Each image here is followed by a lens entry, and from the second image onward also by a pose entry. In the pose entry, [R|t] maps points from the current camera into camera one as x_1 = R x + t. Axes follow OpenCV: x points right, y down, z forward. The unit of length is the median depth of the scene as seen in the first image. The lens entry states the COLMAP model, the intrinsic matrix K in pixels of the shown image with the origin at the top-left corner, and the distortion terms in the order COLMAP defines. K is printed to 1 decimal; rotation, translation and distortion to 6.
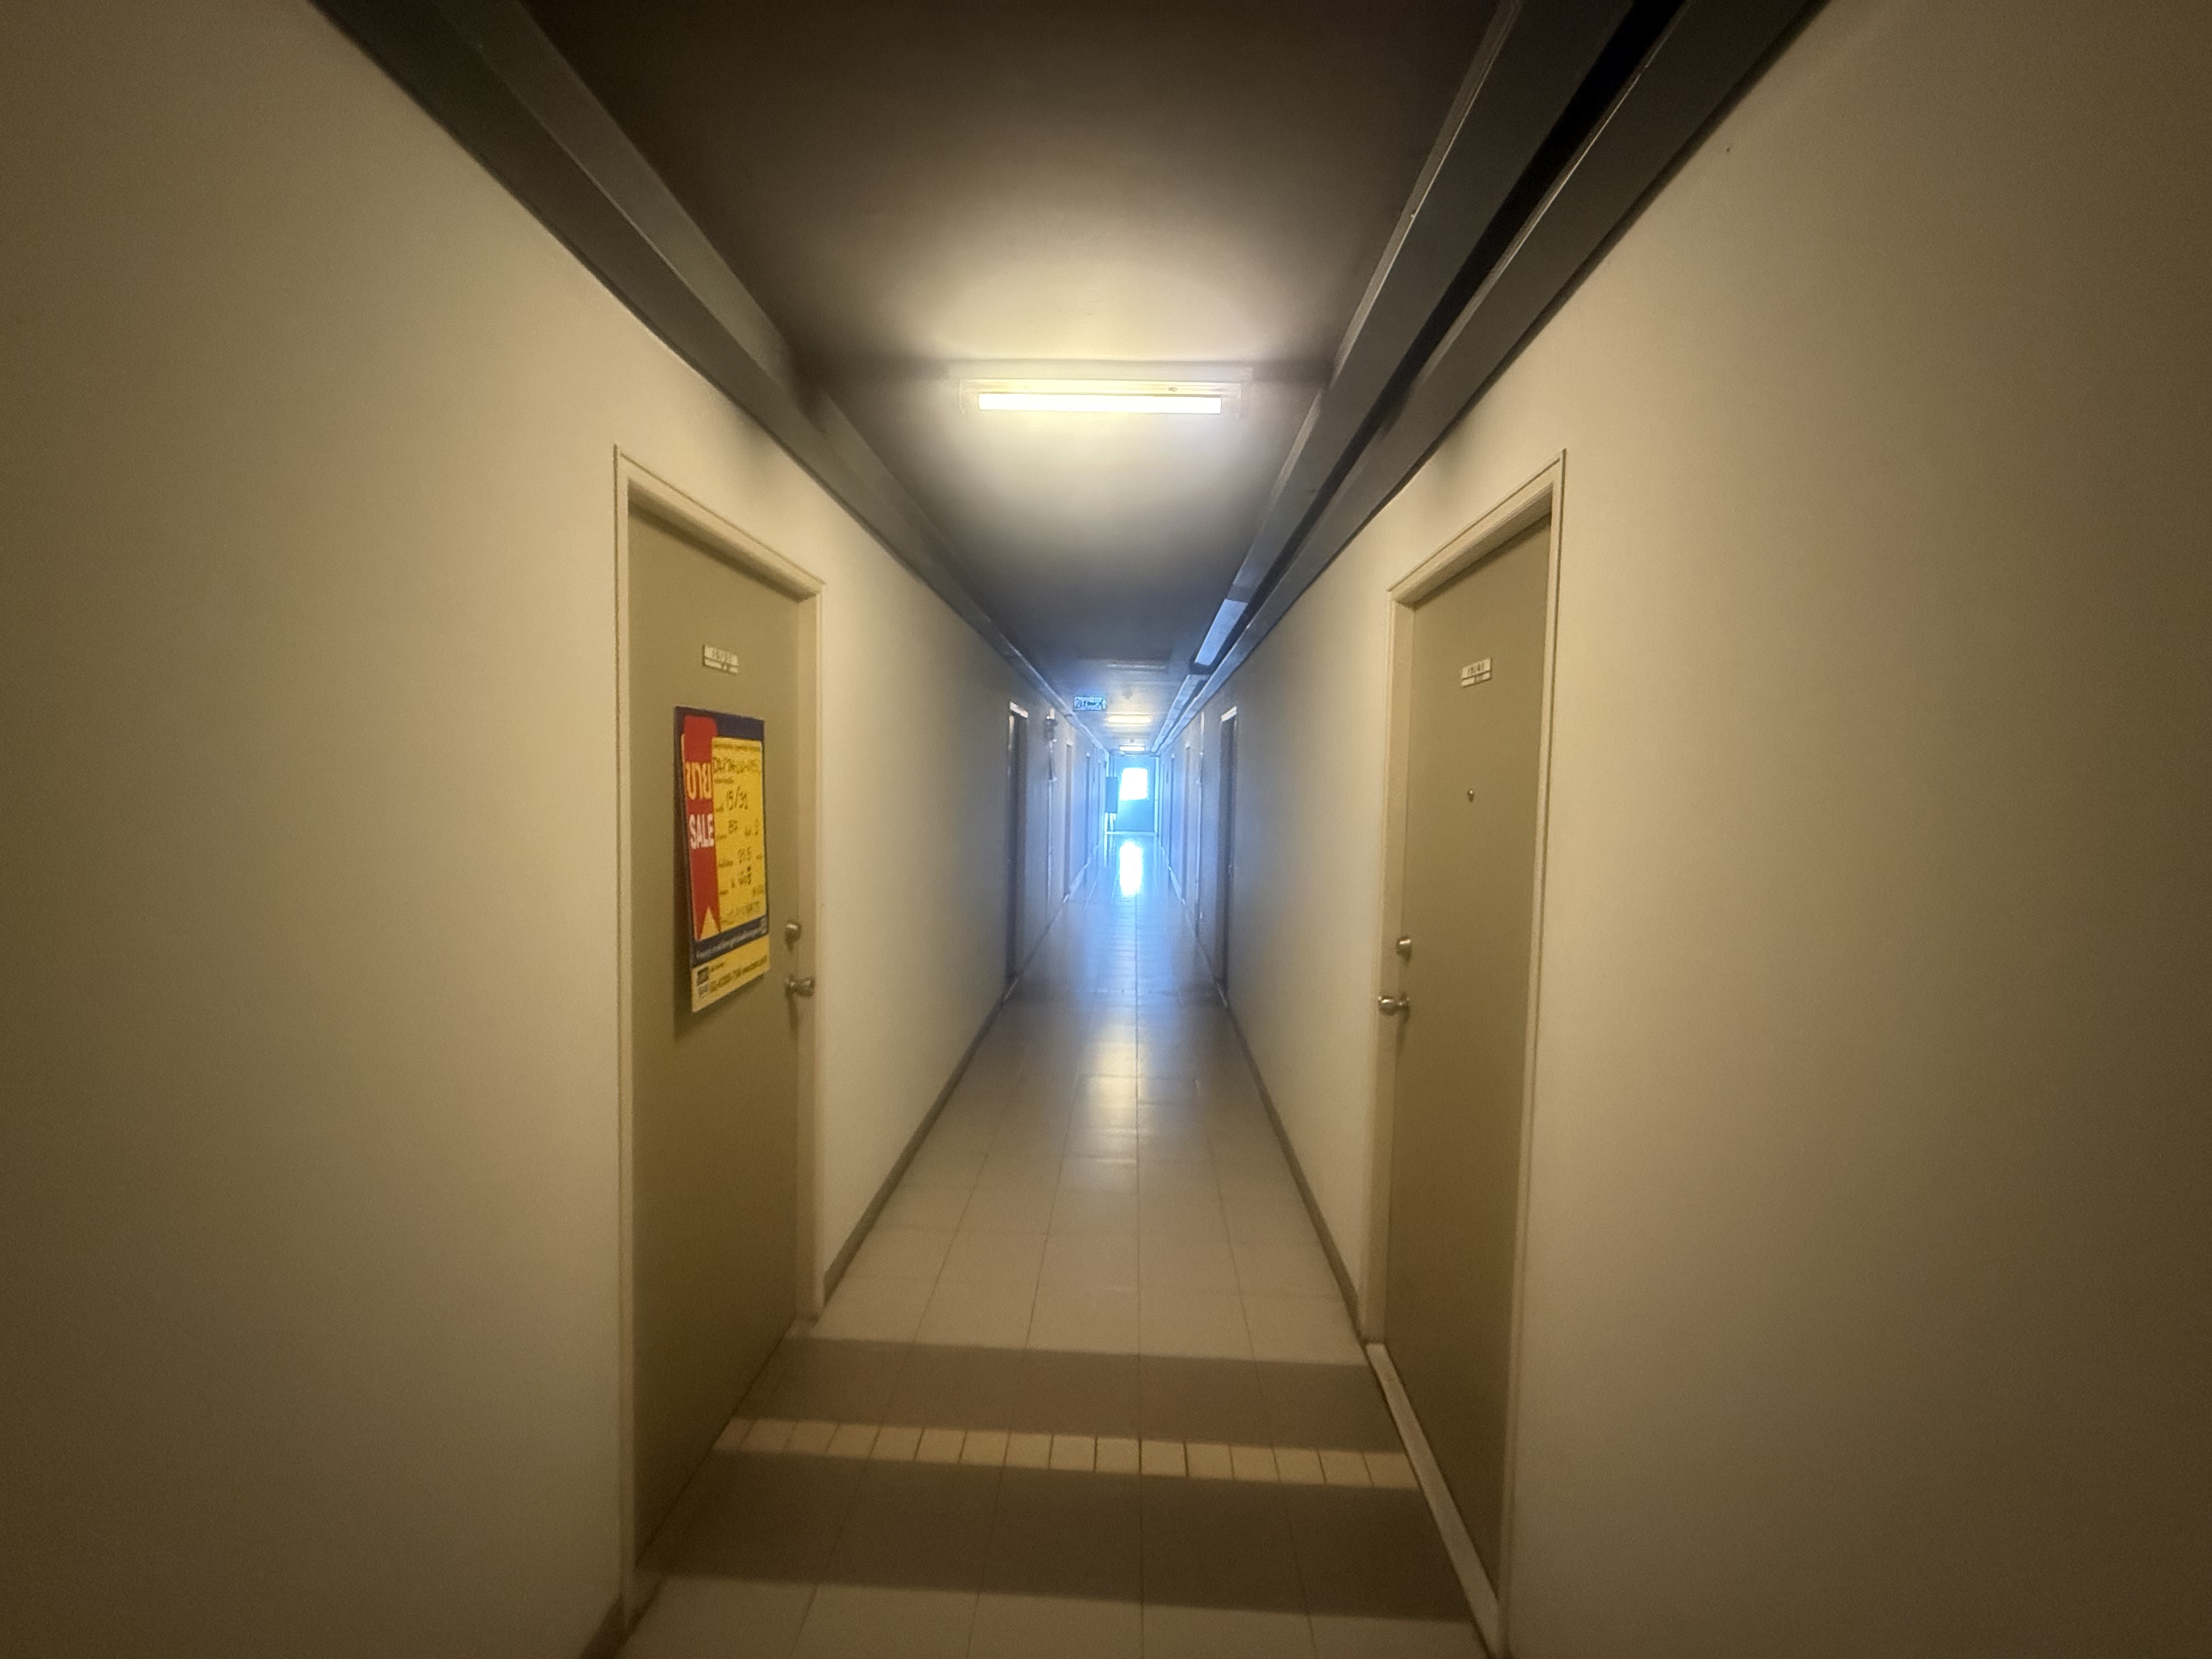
lens RADIAL K [[883.1, 0, 1103.8], [0, 883.1, 819.2], [0, 0, 1]] dist [0.001294, -0.000824]
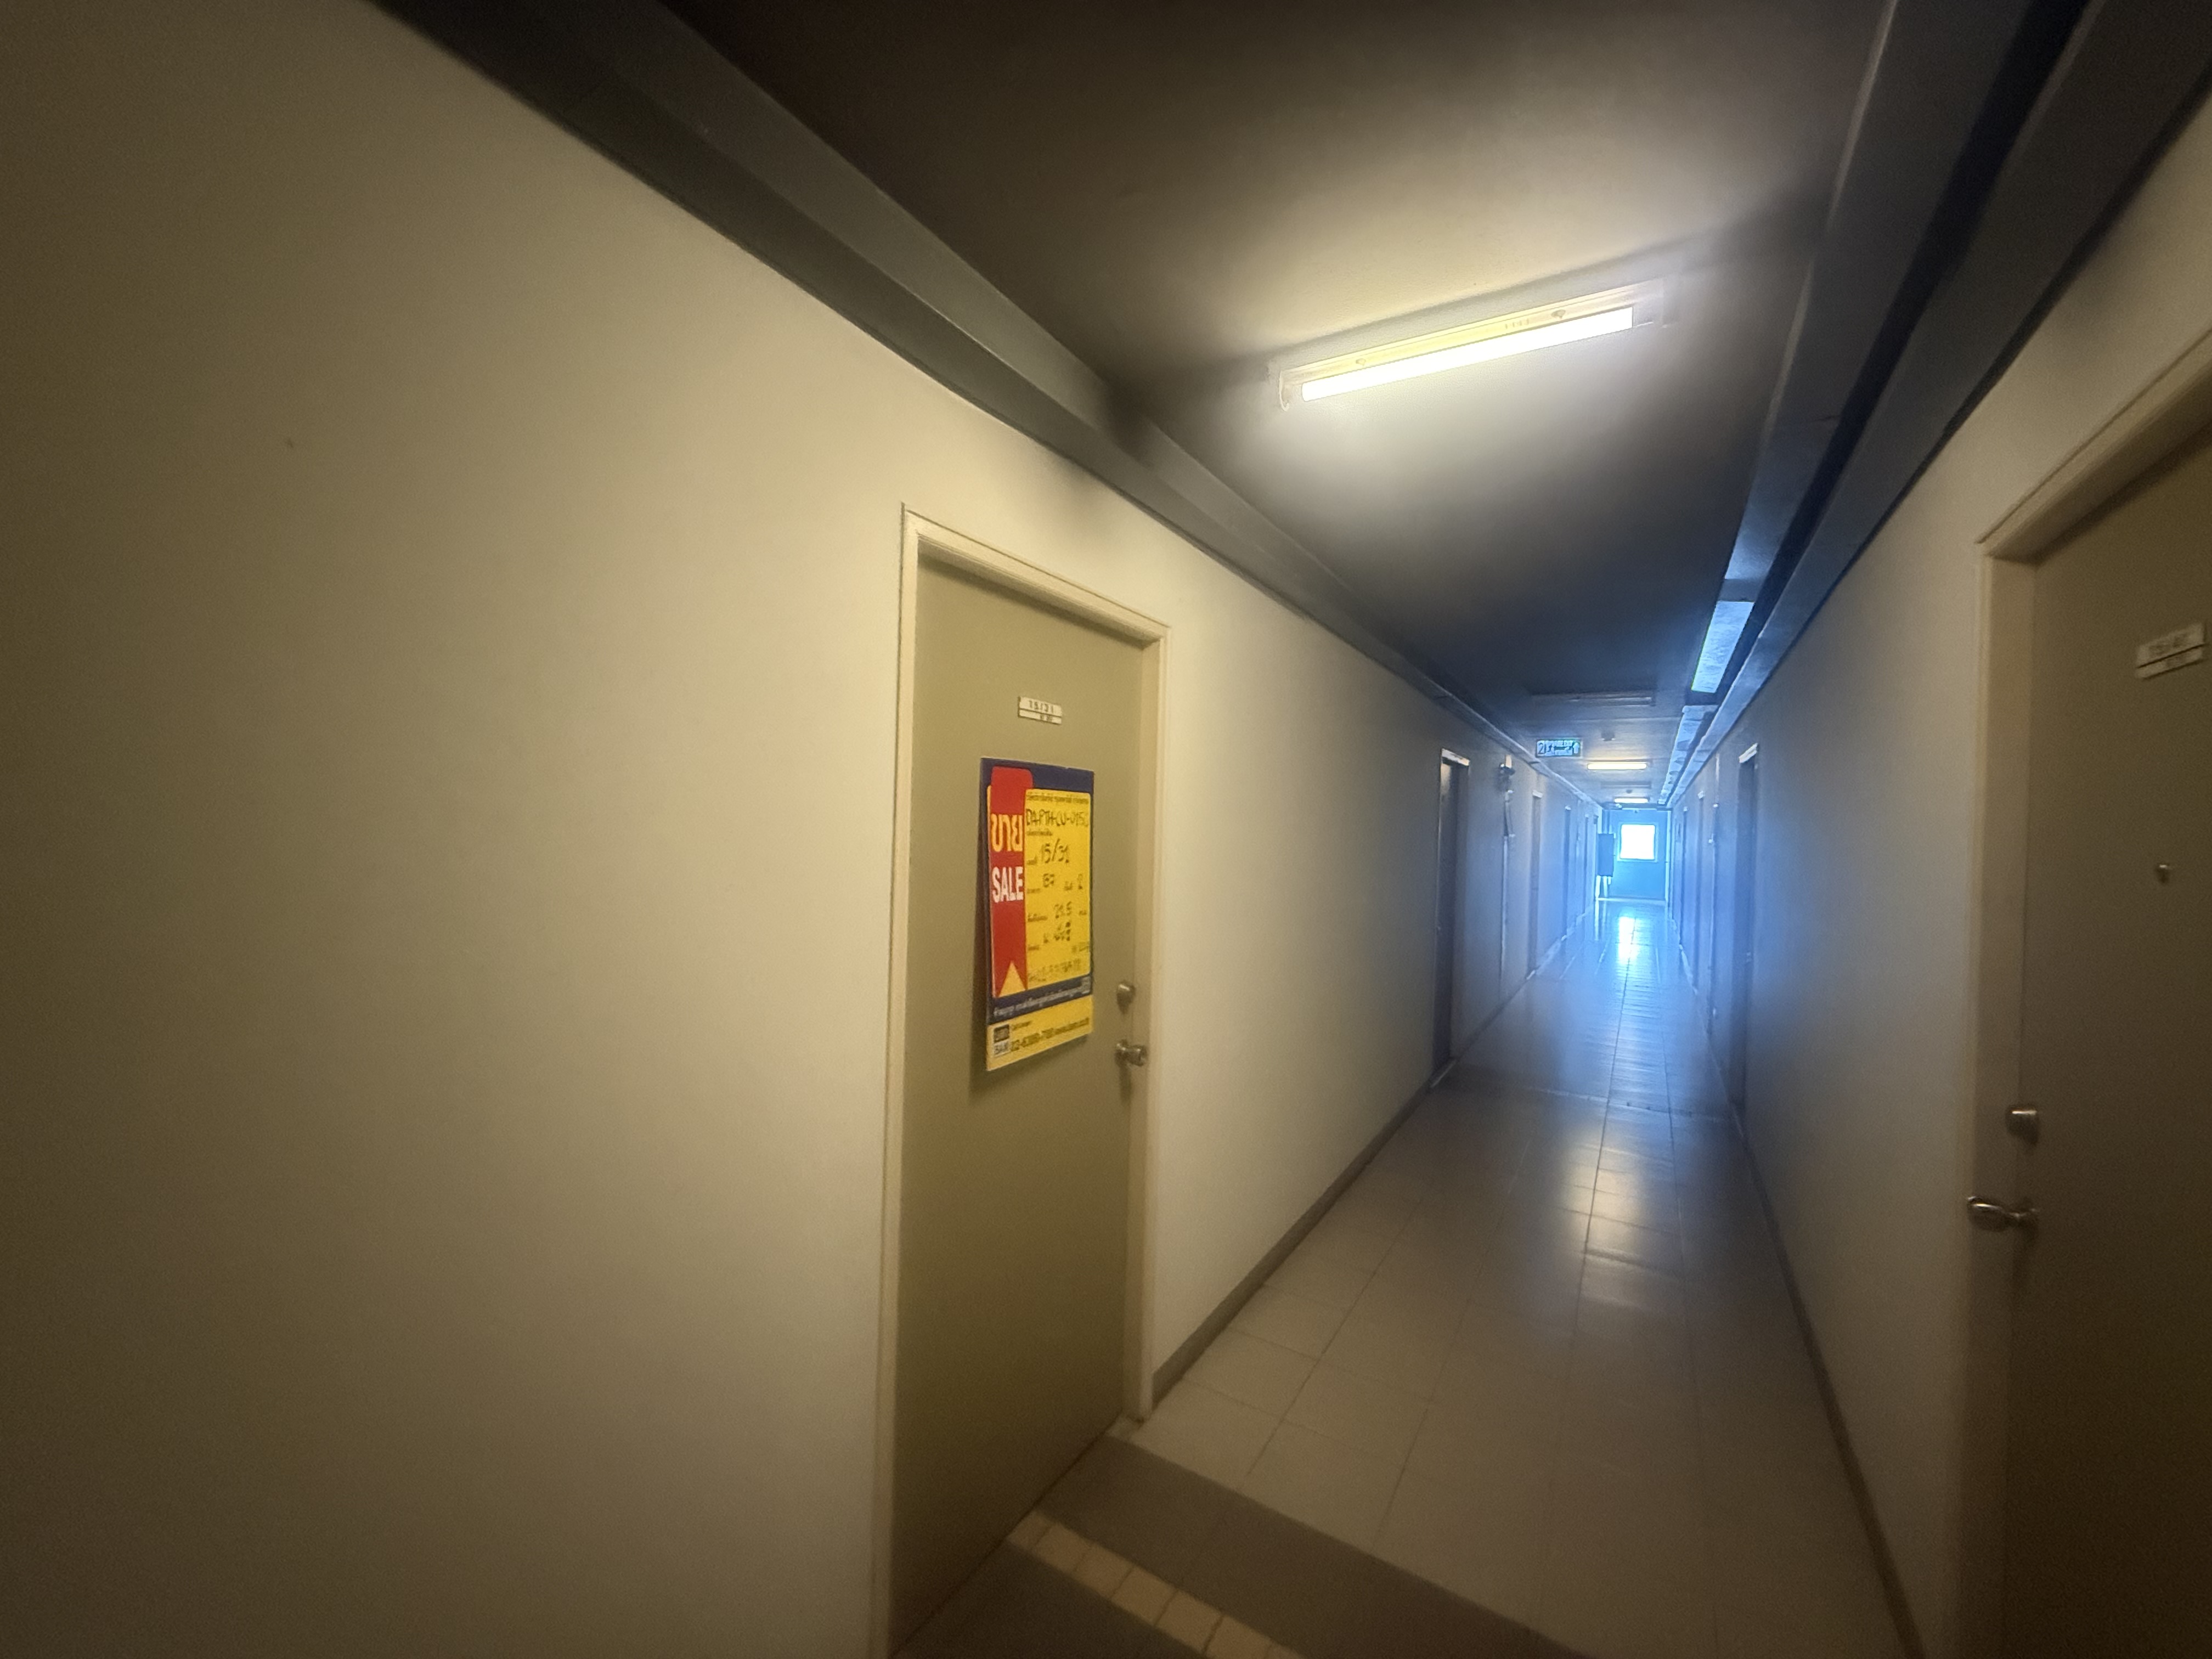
lens RADIAL K [[883.1, 0, 1097.3], [0, 883.1, 821.0], [0, 0, 1]] dist [0.001294, -0.000824]
pose [[0.866346, 0.002201, -0.499440, 0.101303], [-0.032062, 0.998173, -0.051218, -0.008171], [0.498415, 0.060386, 0.864833, 0.167073]]
